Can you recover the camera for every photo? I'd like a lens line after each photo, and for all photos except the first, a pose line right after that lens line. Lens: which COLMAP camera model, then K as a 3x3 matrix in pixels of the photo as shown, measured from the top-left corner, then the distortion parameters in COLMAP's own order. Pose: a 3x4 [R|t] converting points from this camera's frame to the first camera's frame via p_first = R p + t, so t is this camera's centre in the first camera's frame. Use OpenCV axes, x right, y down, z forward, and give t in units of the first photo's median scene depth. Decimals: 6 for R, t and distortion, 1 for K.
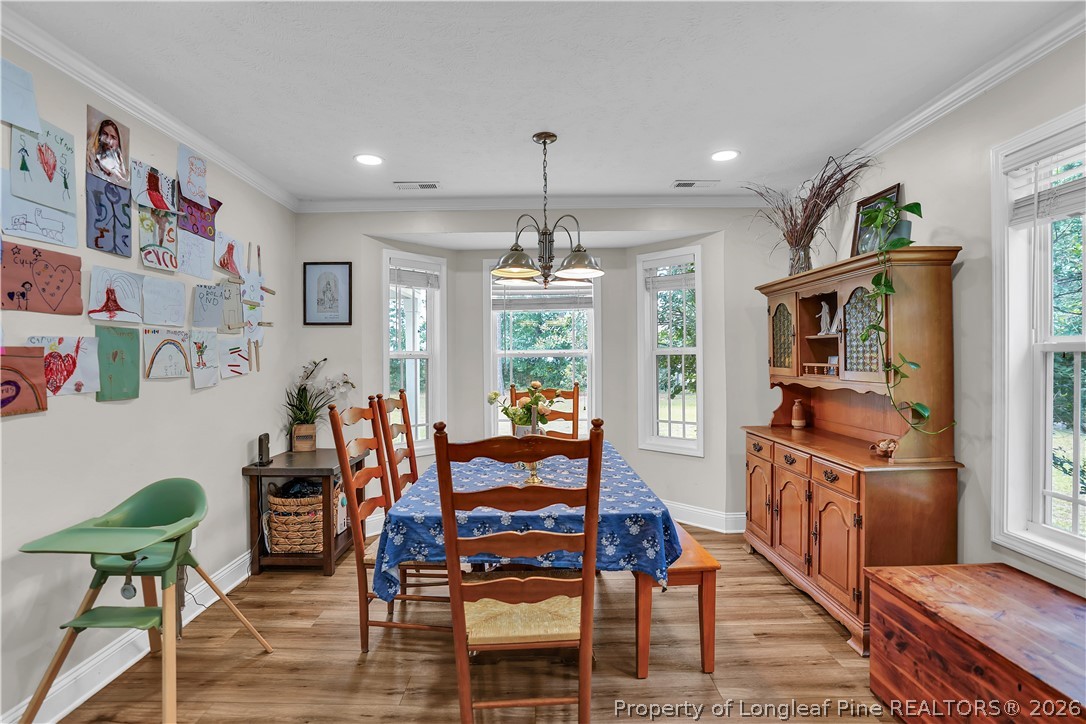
lens RADIAL K [[513.4, 0, 545.2], [0, 513.4, 366.5], [0, 0, 1]] dist [-0.042446, 0.000140]
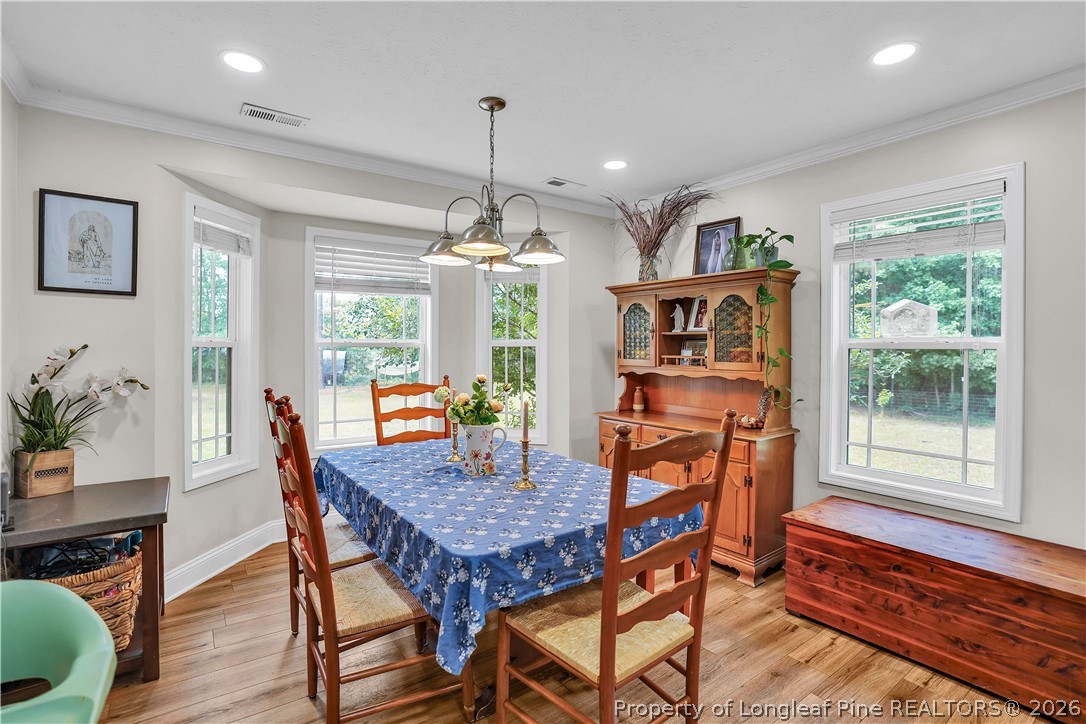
lens RADIAL K [[503.0, 0, 541.3], [0, 503.0, 358.5], [0, 0, 1]] dist [-0.064173, 0.029627]
pose [[0.821042, 0.000630, 0.570868, -0.372289], [-0.000400, 1.000000, -0.000528, 0.001420], [-0.570868, 0.000206, 0.821042, 0.202086]]
